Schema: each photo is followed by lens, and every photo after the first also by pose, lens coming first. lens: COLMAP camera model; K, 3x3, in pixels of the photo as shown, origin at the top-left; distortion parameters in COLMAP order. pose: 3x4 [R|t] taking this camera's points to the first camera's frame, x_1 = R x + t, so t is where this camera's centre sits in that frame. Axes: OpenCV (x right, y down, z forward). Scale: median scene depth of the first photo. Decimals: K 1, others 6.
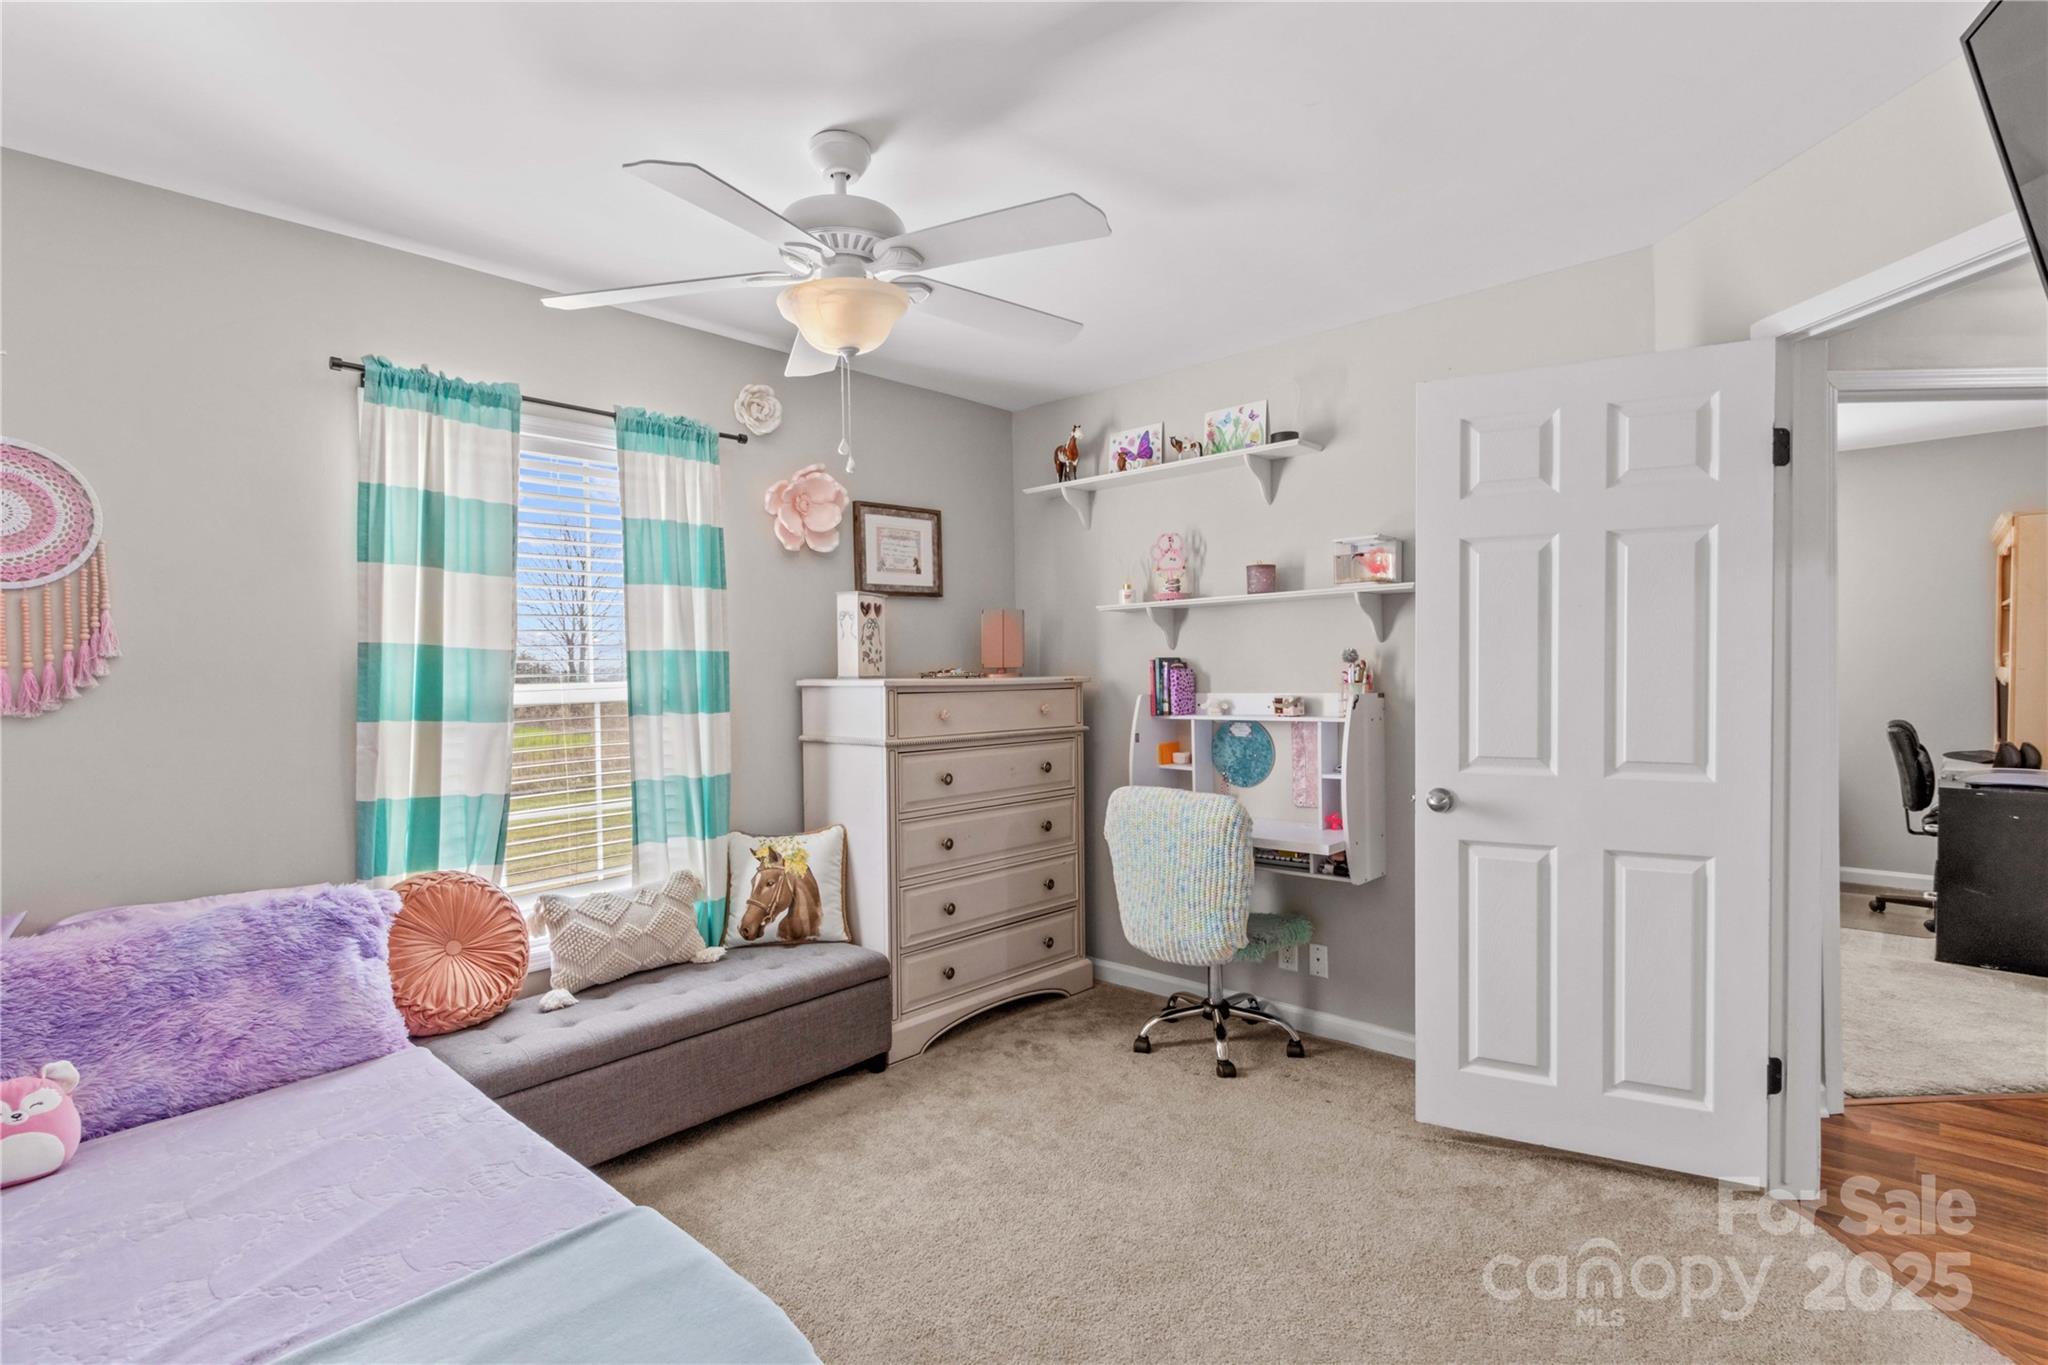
lens RADIAL K [[955.6, 0, 1012.2], [0, 955.6, 671.4], [0, 0, 1]] dist [-0.000651, 0.000434]
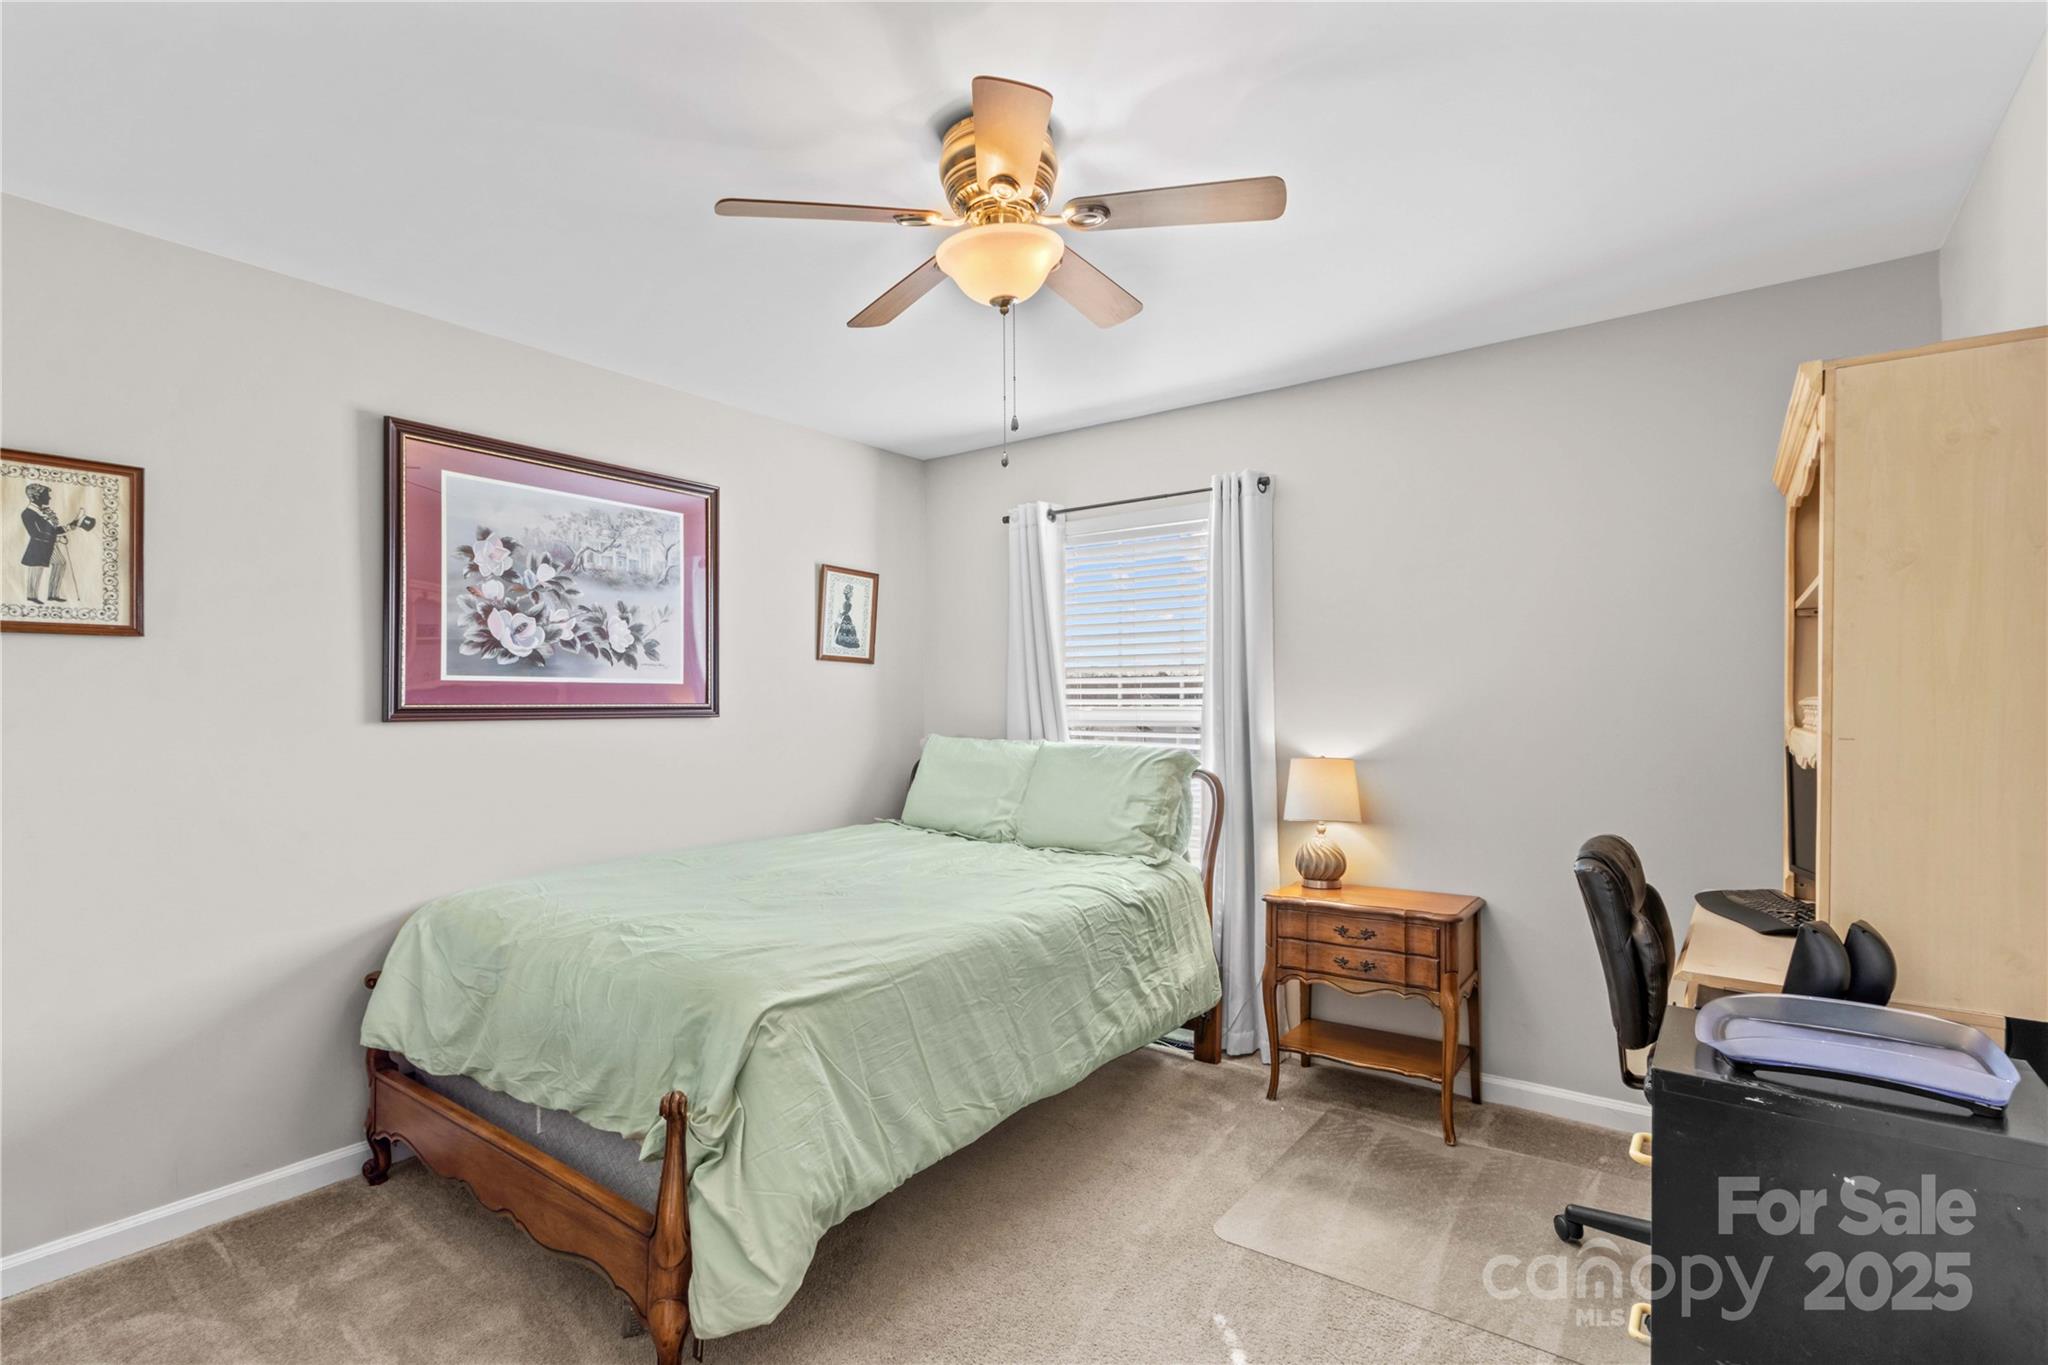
lens RADIAL K [[955.6, 0, 1010.1], [0, 955.6, 690.5], [0, 0, 1]] dist [-0.000651, 0.000434]
pose [[0.992705, 0.015462, 0.119572, 0.598751], [-0.012507, 0.999599, -0.025425, -0.006951], [-0.119917, 0.023744, 0.992500, 0.584425]]
